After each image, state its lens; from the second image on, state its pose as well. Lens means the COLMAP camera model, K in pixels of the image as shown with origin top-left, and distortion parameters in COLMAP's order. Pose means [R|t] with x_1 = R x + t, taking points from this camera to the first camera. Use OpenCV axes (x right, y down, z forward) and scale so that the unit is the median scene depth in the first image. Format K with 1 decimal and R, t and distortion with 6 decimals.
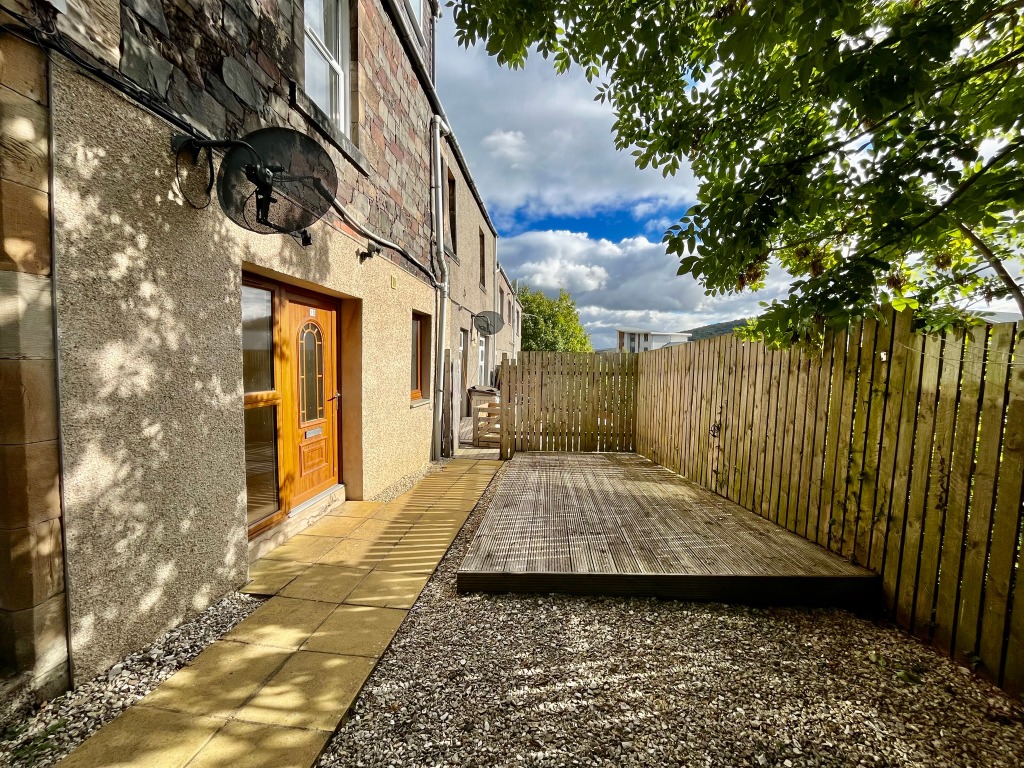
lens RADIAL K [[418.9, 0, 507.3], [0, 418.9, 383.8], [0, 0, 1]] dist [-0.003810, 0.000014]
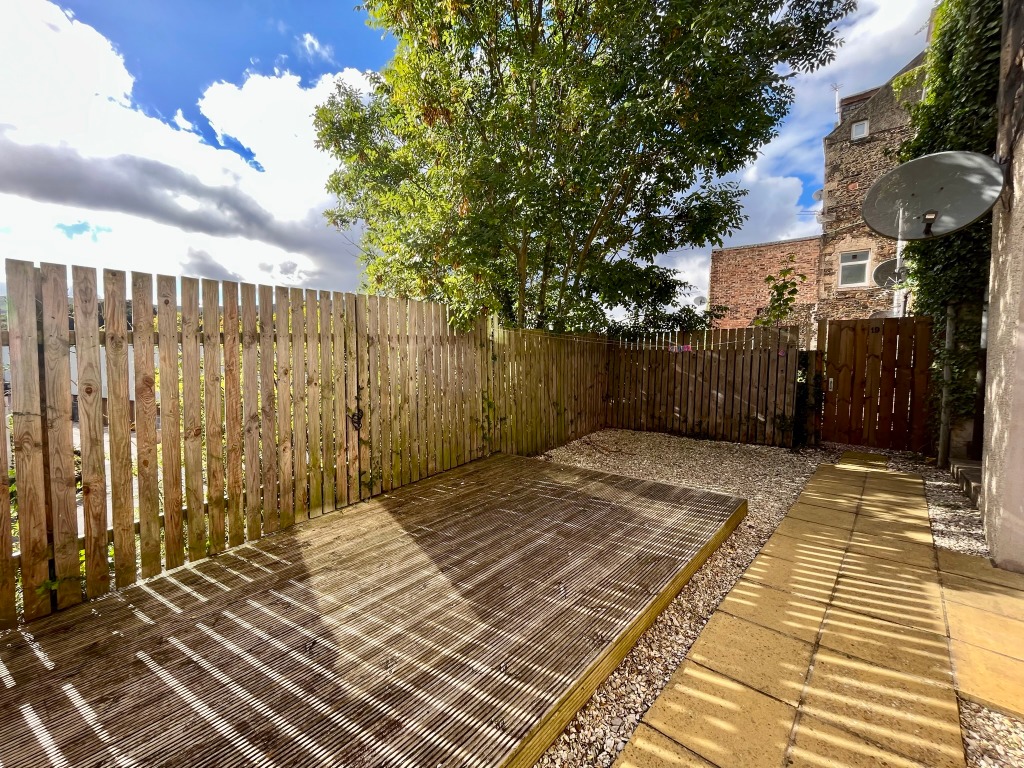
lens RADIAL K [[418.9, 0, 507.3], [0, 418.9, 383.8], [0, 0, 1]] dist [-0.003810, 0.000014]
pose [[-0.797230, -0.055972, 0.601075, -0.242471], [0.008518, 0.994550, 0.103911, -0.044269], [-0.603616, 0.087961, -0.792408, 2.124158]]
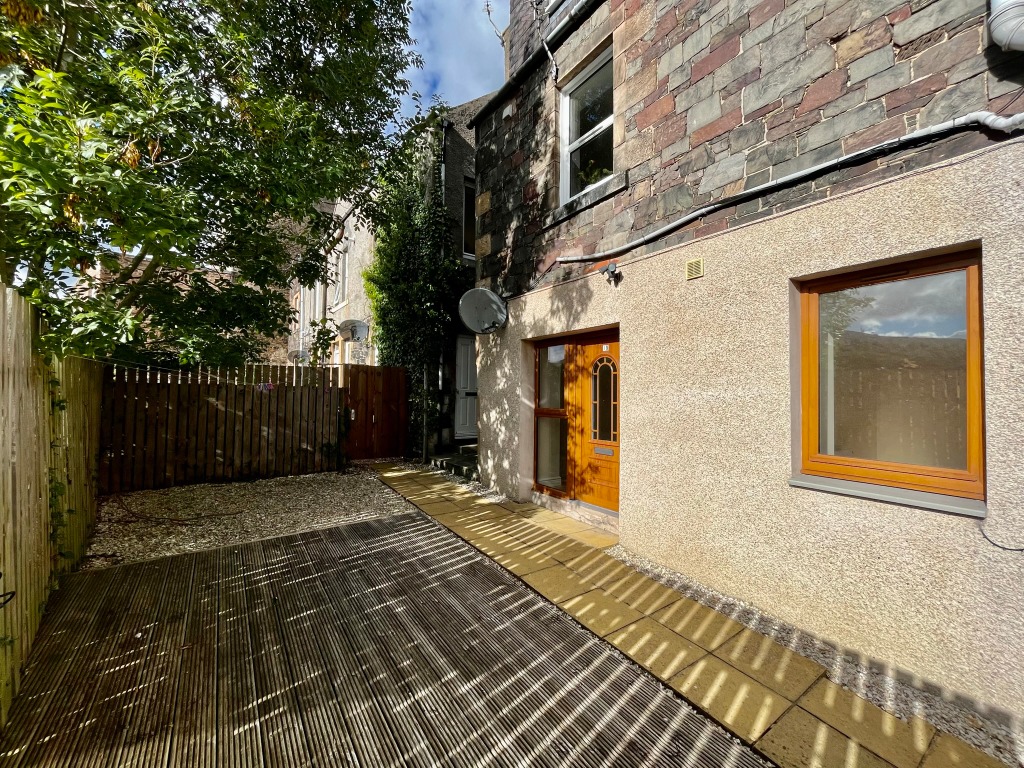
lens RADIAL K [[418.9, 0, 507.3], [0, 418.9, 383.8], [0, 0, 1]] dist [-0.003810, 0.000014]
pose [[-0.764654, -0.036499, -0.643406, 0.610972], [-0.055784, 0.998396, 0.009660, -0.082505], [0.642022, 0.043278, -0.765464, 2.154295]]
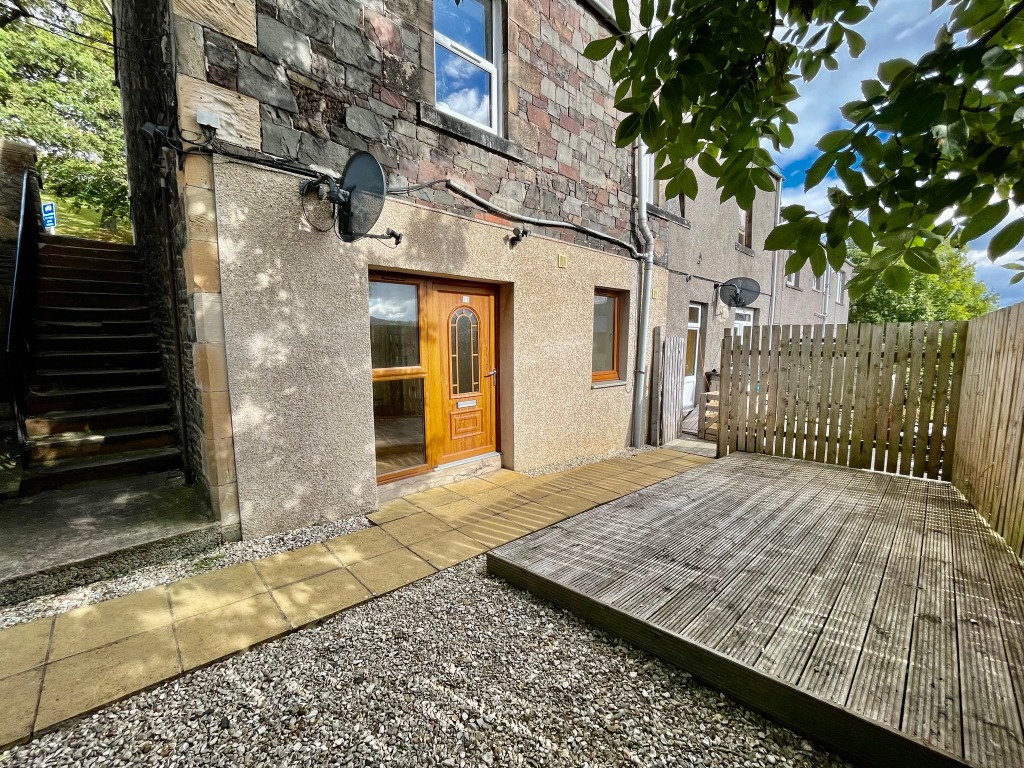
lens RADIAL K [[418.9, 0, 507.3], [0, 418.9, 383.8], [0, 0, 1]] dist [-0.003810, 0.000014]
pose [[0.763076, 0.052003, -0.644213, 0.465226], [-0.020919, 0.998223, 0.055801, -0.007460], [0.645970, -0.029104, 0.762808, 0.241423]]
